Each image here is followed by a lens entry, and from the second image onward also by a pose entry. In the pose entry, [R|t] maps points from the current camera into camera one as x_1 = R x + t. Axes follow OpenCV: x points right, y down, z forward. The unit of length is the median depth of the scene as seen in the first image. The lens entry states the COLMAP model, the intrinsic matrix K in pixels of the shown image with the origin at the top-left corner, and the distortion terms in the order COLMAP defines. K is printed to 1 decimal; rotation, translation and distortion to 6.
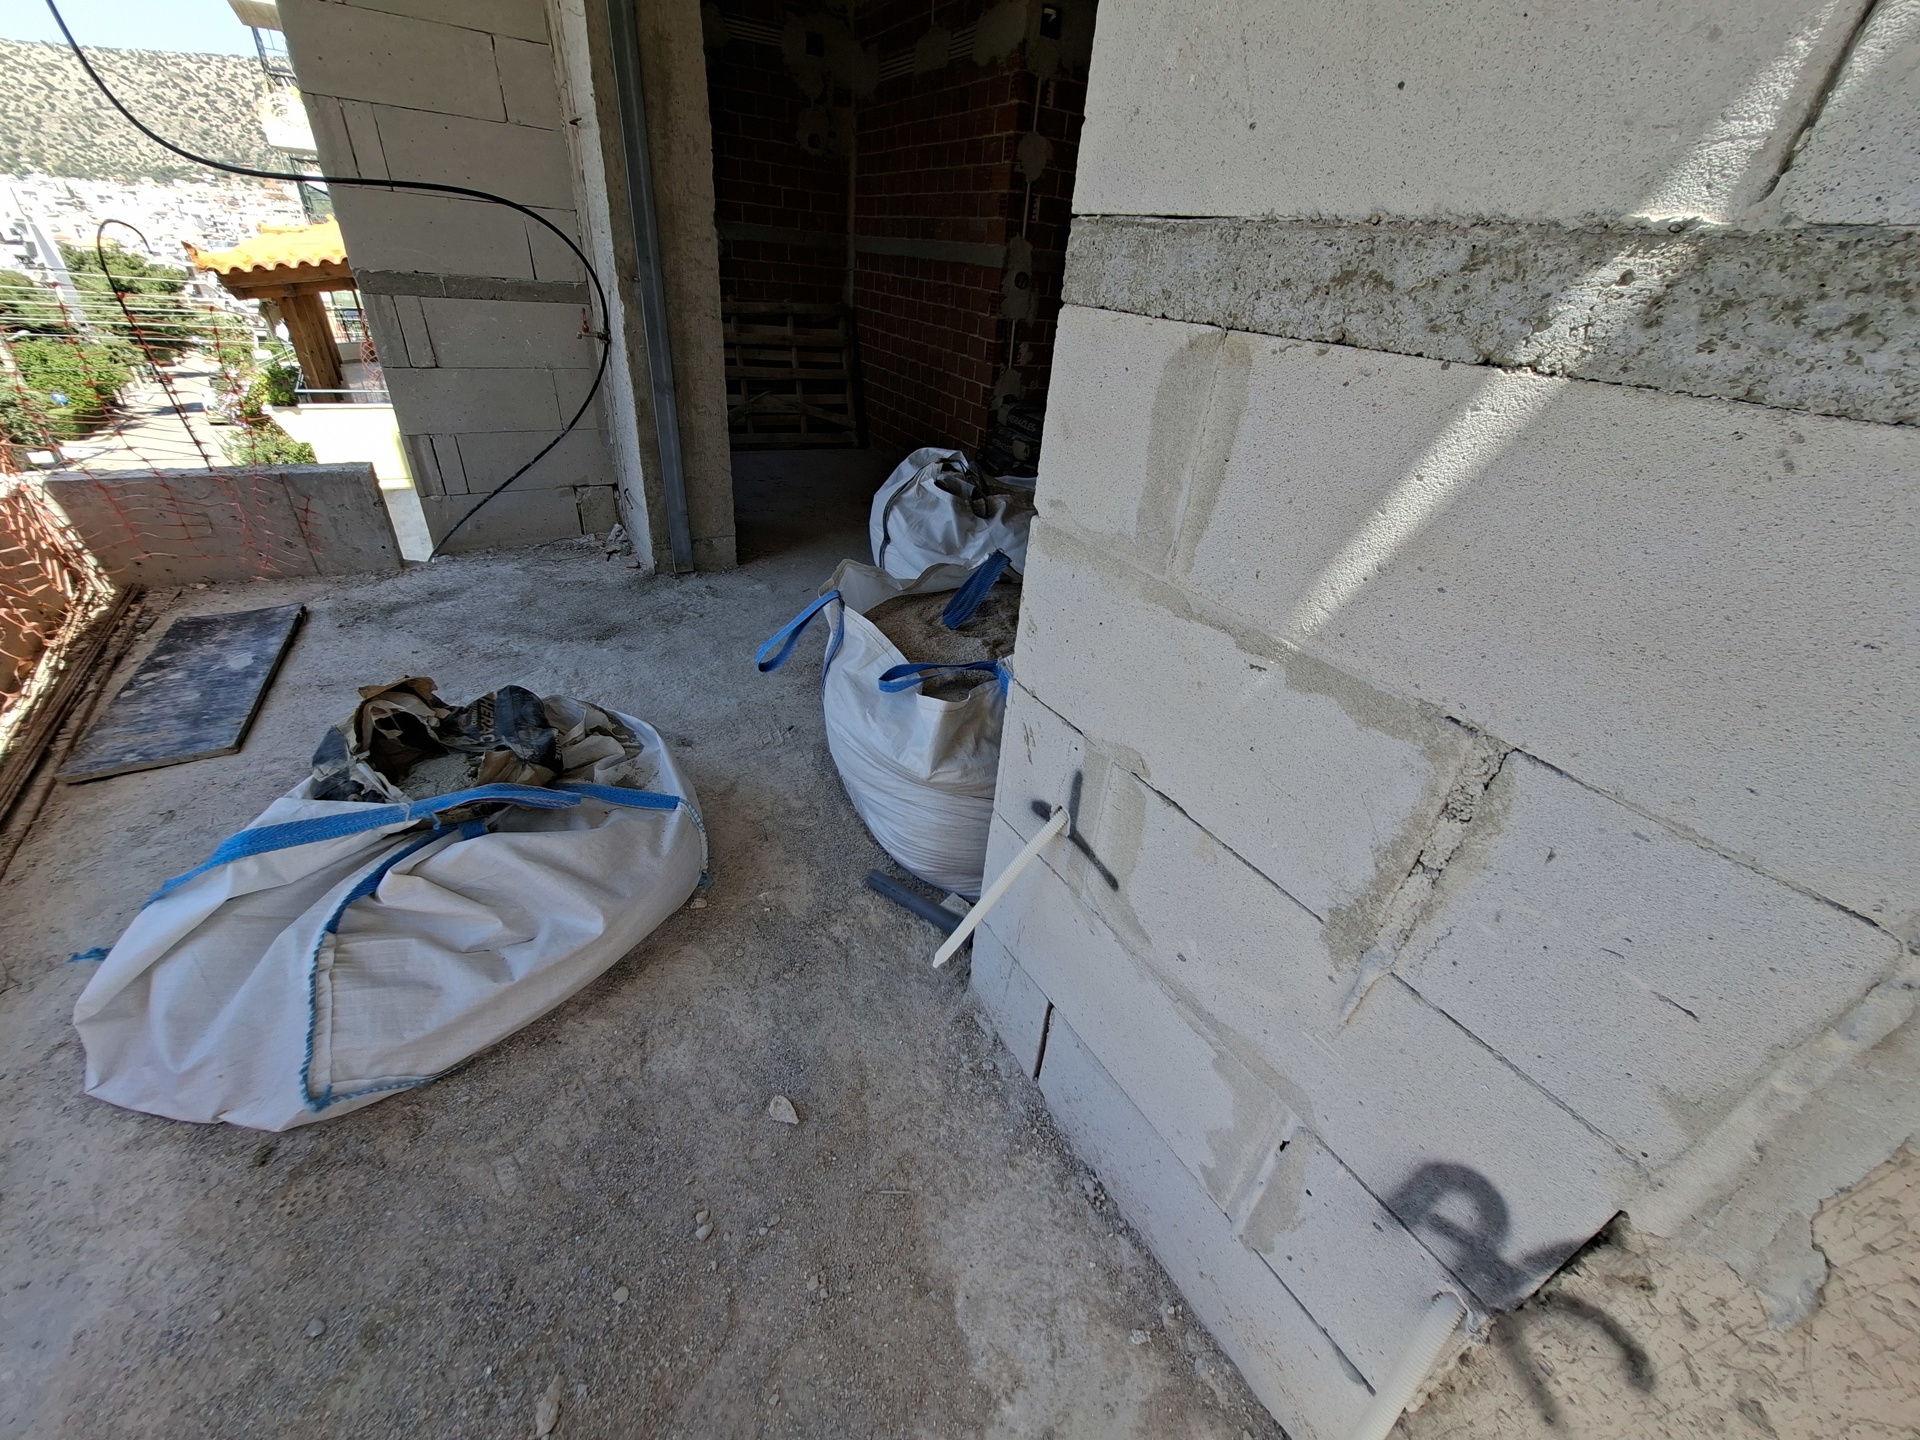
lens RADIAL K [[756.8, 0, 959.1], [0, 756.8, 719.7], [0, 0, 1]] dist [-0.010678, 0.003560]
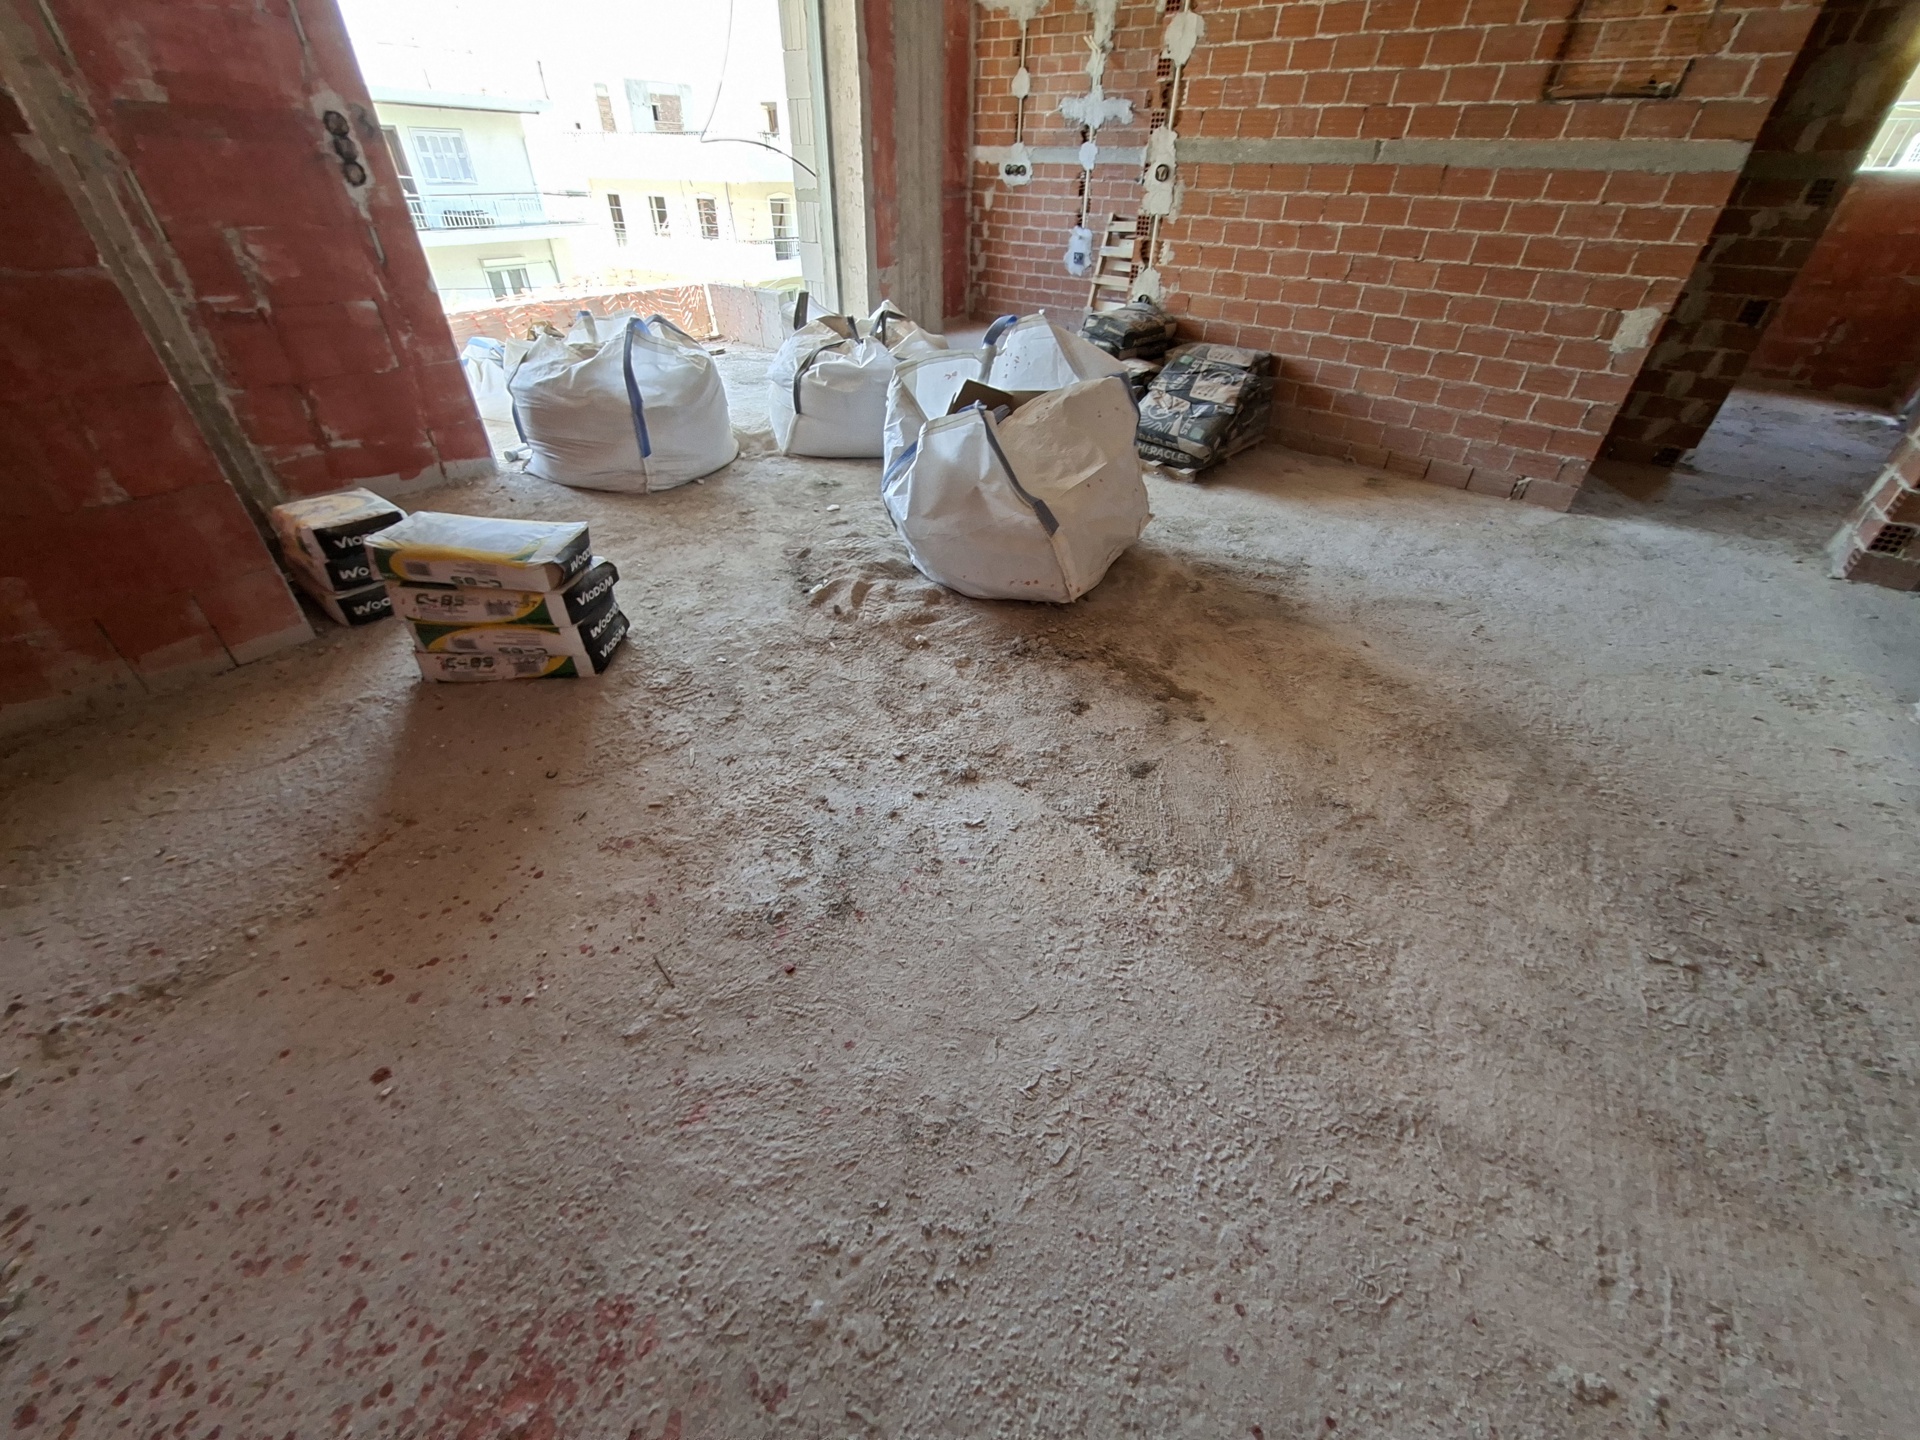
lens RADIAL K [[756.8, 0, 968.2], [0, 756.8, 718.2], [0, 0, 1]] dist [-0.010678, 0.003560]
pose [[0.380258, 0.481305, -0.789778, 1.098024], [-0.472600, 0.835141, 0.281405, -0.140808], [0.795018, 0.266242, 0.545034, 0.443480]]
